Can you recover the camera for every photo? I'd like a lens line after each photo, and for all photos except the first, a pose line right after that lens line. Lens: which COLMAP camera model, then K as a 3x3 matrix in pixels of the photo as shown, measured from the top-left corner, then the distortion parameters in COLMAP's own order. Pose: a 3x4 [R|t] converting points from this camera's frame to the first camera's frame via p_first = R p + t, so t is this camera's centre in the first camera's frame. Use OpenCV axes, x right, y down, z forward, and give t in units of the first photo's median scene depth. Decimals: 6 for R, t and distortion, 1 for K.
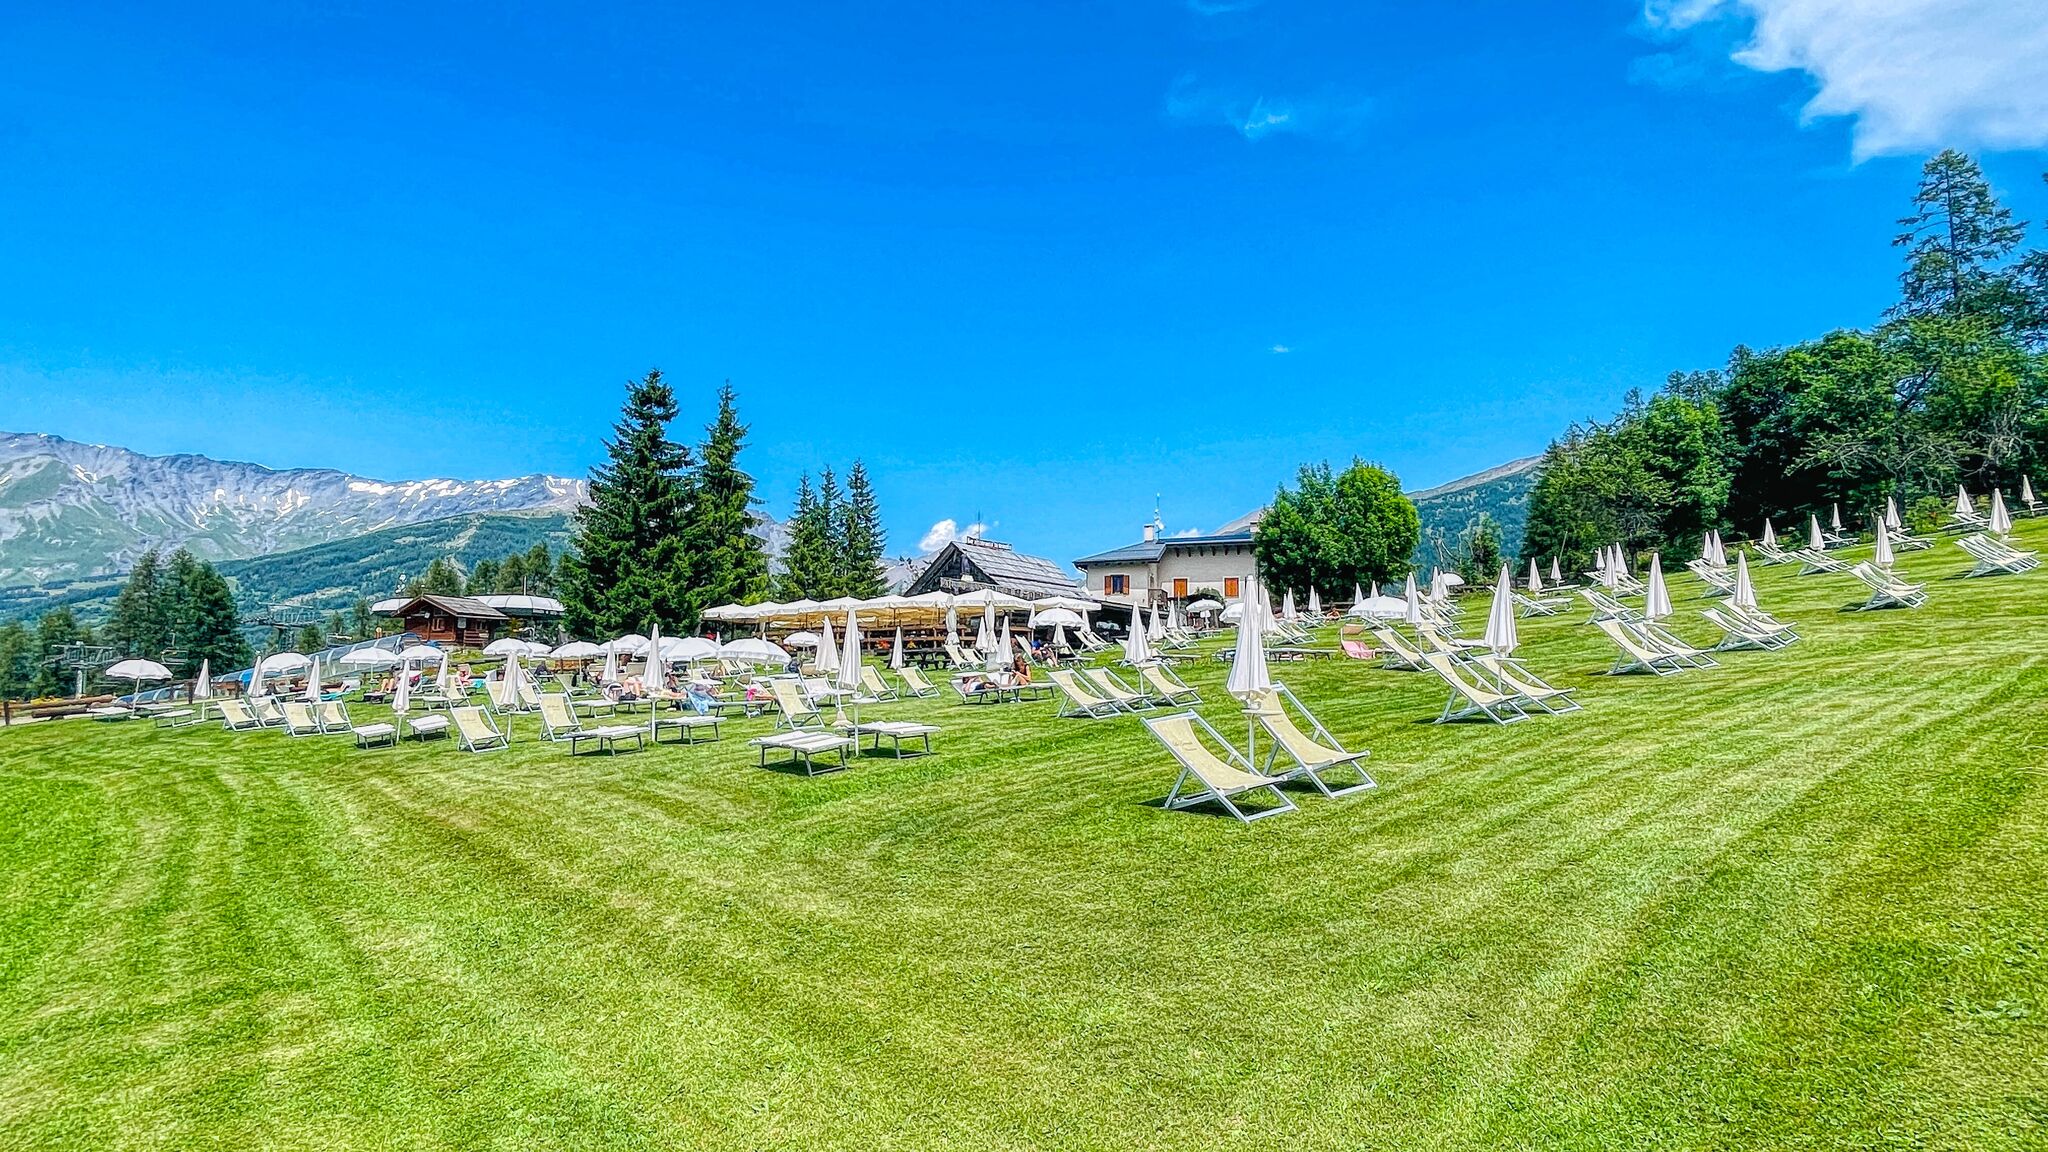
lens RADIAL K [[1046.5, 0, 1027.6], [0, 1046.5, 579.2], [0, 0, 1]] dist [-0.002497, -0.000016]
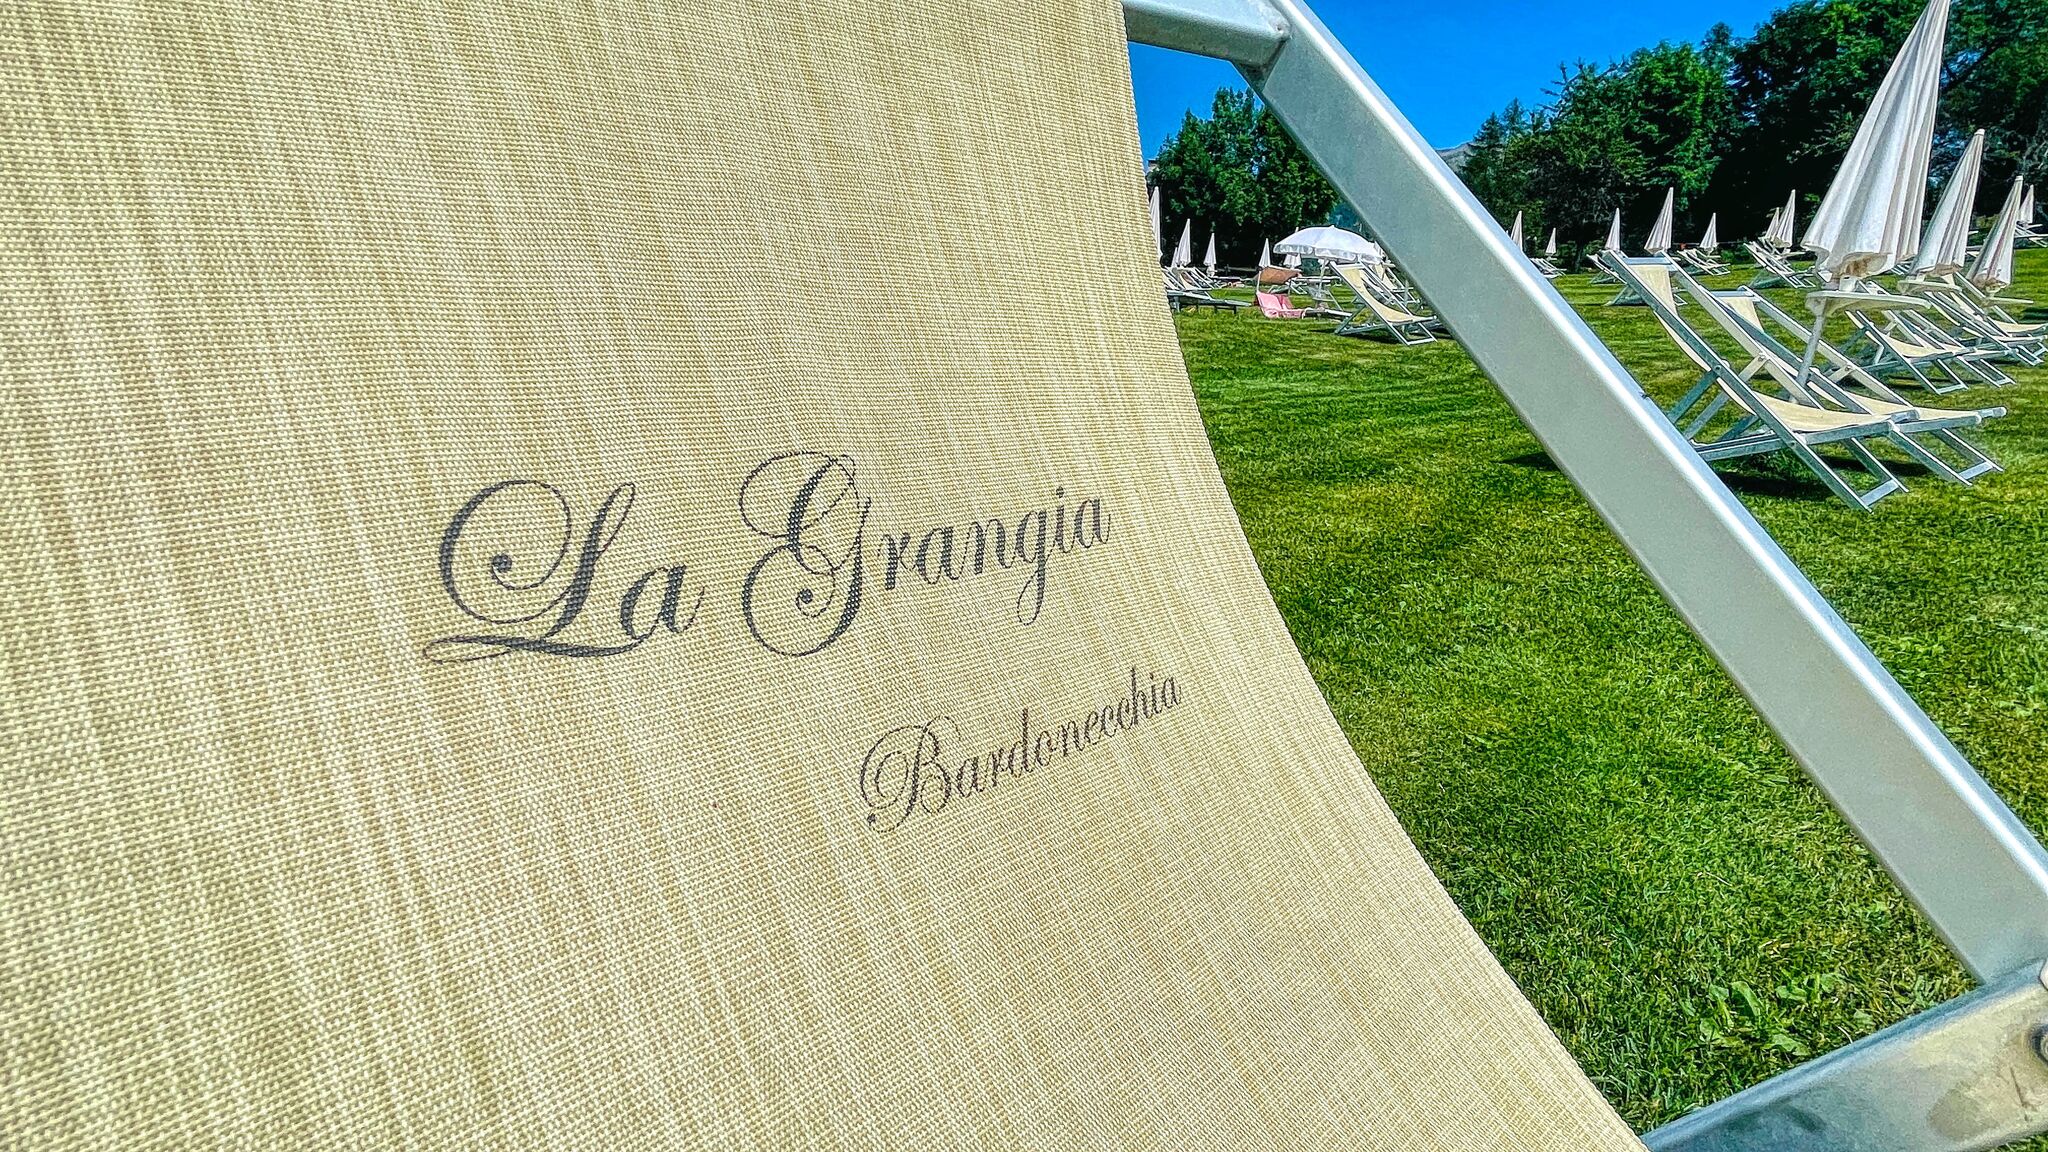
lens RADIAL K [[1046.5, 0, 1027.6], [0, 1046.5, 573.4], [0, 0, 1]] dist [-0.002497, -0.000016]
pose [[0.988157, 0.073002, 0.134965, 0.040116], [-0.111614, 0.945549, 0.305745, 0.020355], [-0.105296, -0.317188, 0.942499, 0.166542]]
